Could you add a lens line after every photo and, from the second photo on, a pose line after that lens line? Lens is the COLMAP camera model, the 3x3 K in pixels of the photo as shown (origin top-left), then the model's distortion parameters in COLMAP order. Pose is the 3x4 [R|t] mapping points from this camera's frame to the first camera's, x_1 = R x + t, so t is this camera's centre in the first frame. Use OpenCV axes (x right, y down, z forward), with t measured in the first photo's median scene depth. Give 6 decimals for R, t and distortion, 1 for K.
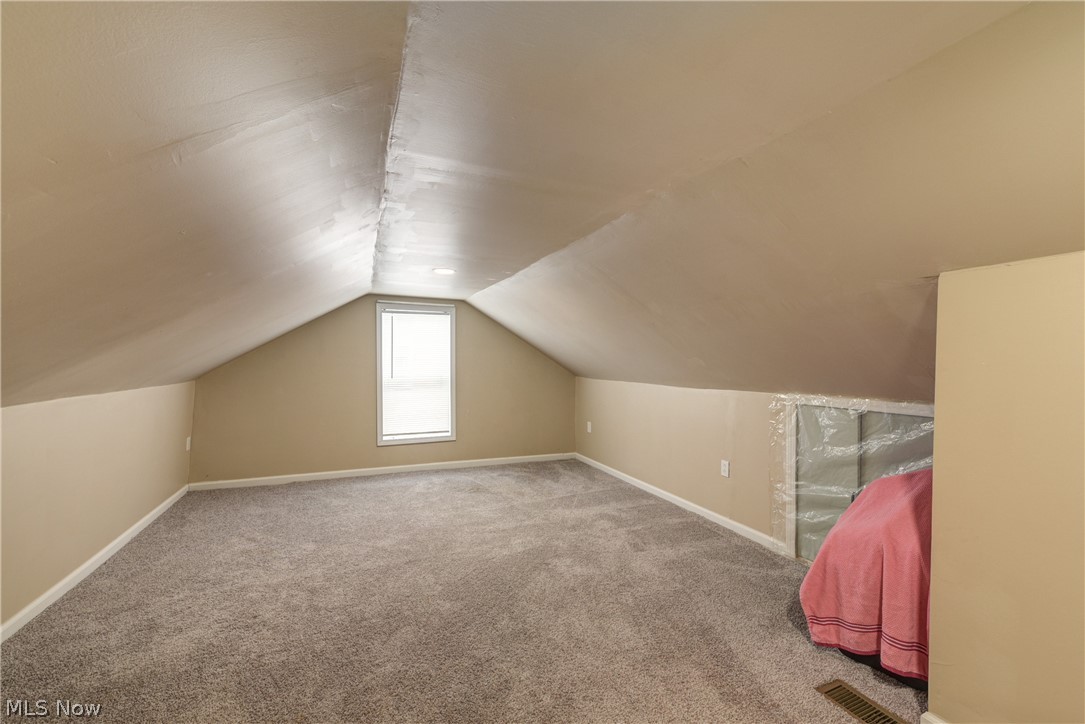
lens RADIAL K [[428.5, 0, 542.1], [0, 428.5, 363.4], [0, 0, 1]] dist [-0.000817, -0.000020]
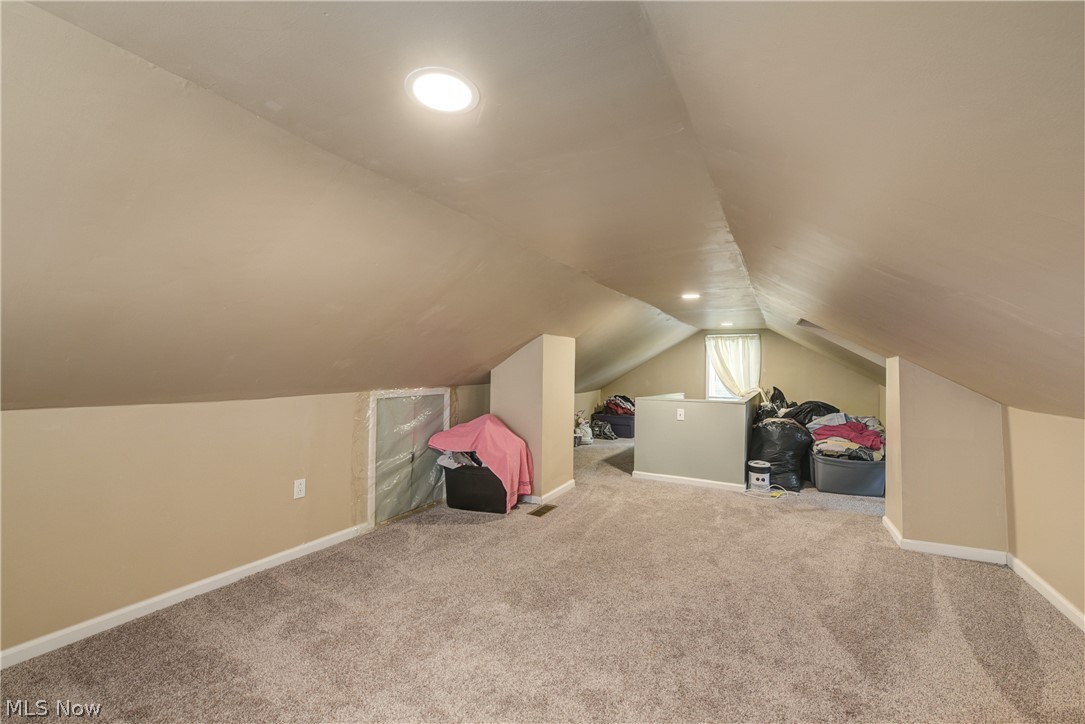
lens RADIAL K [[428.5, 0, 542.2], [0, 428.5, 364.9], [0, 0, 1]] dist [-0.000817, -0.000020]
pose [[-0.608028, -0.008459, 0.793870, -0.631925], [-0.015144, 0.999885, -0.000945, -0.006575], [-0.793771, -0.012597, -0.608086, 1.345787]]
